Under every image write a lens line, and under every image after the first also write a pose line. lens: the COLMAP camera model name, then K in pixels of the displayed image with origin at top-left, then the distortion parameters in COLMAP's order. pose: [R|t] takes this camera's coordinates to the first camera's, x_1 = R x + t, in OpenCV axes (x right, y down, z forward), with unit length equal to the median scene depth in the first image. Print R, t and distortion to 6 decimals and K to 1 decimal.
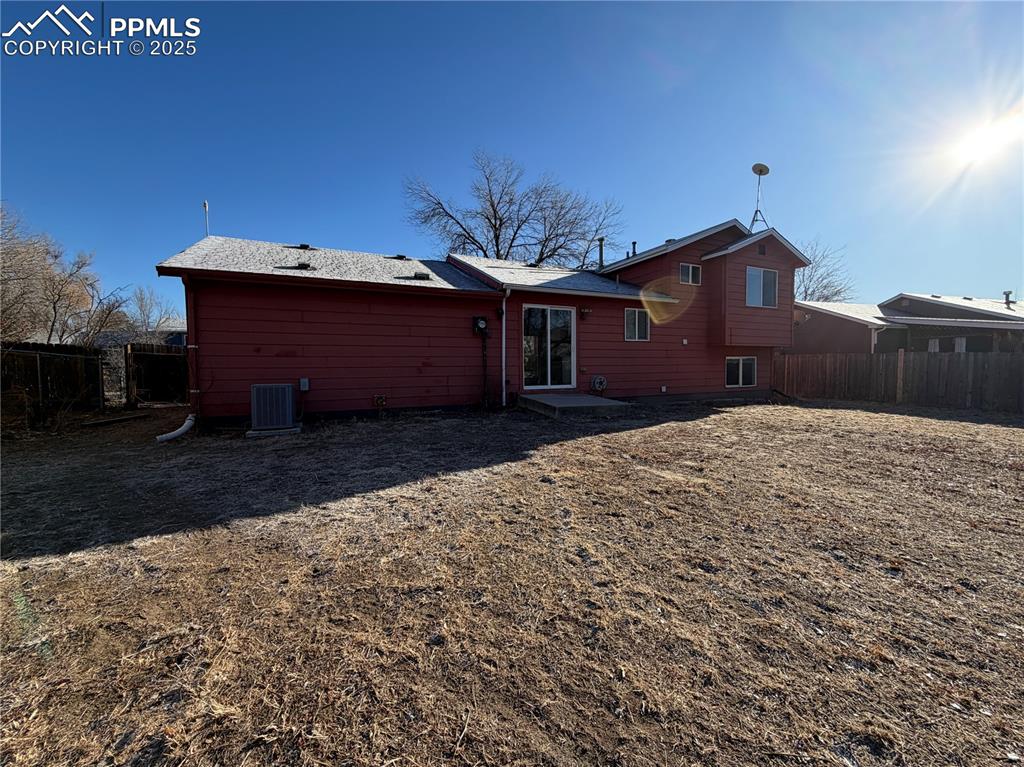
lens RADIAL K [[407.4, 0, 511.9], [0, 407.4, 381.8], [0, 0, 1]] dist [0.000215, -0.000476]
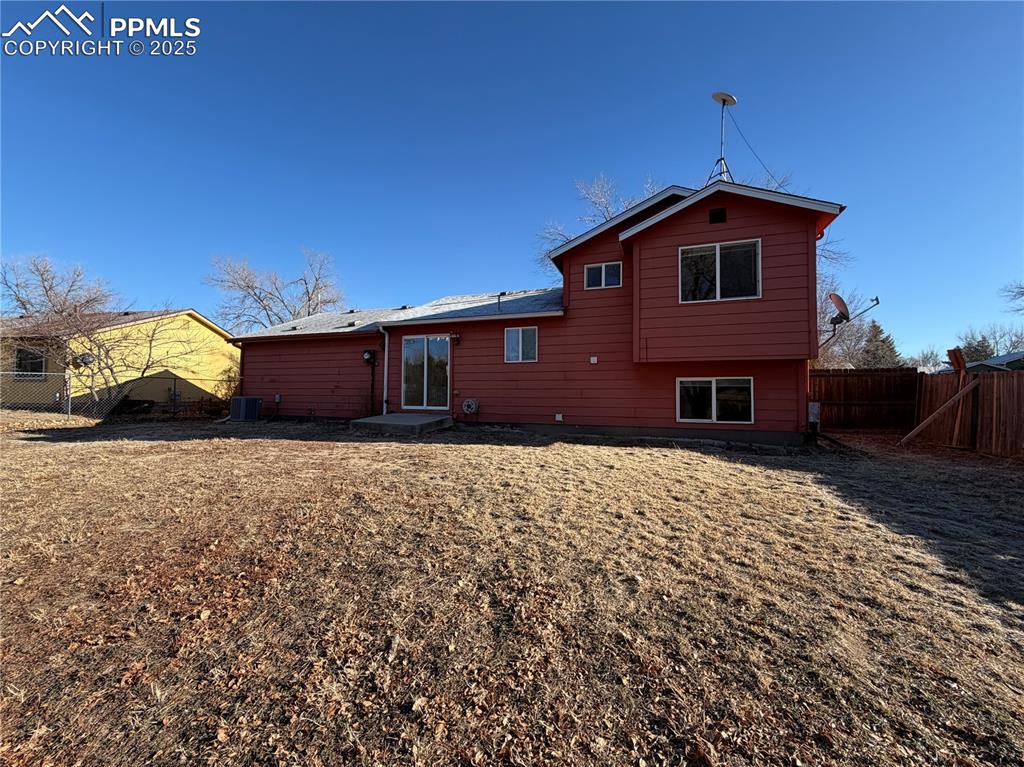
lens RADIAL K [[407.4, 0, 511.7], [0, 407.4, 386.6], [0, 0, 1]] dist [0.000215, -0.000476]
pose [[0.699094, -0.002765, -0.715024, 1.026639], [-0.038815, 0.998371, -0.041812, -0.006916], [0.713976, 0.056984, 0.697848, 0.376248]]
